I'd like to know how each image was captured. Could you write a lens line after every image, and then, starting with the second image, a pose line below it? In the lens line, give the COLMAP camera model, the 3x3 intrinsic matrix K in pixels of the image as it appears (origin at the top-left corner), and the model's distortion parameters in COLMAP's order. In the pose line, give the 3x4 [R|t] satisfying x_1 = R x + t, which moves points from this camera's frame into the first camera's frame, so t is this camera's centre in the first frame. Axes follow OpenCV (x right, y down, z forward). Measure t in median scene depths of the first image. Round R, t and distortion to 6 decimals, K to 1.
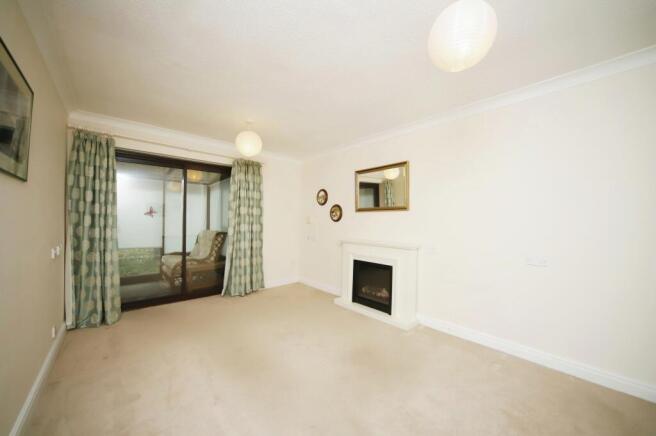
lens RADIAL K [[240.6, 0, 327.2], [0, 240.6, 220.4], [0, 0, 1]] dist [0.000127, 0.000179]
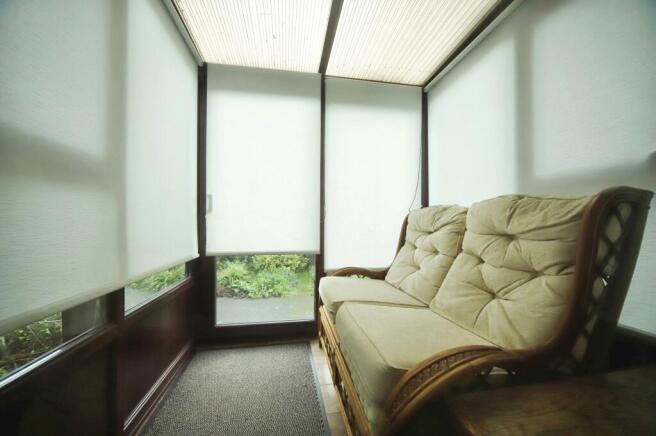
lens RADIAL K [[240.6, 0, 327.2], [0, 240.6, 220.4], [0, 0, 1]] dist [0.000127, 0.000179]
pose [[0.849279, -0.005083, -0.527920, -0.485050], [0.001552, 0.999973, -0.007132, 0.066325], [0.527942, 0.005238, 0.849264, 0.698007]]
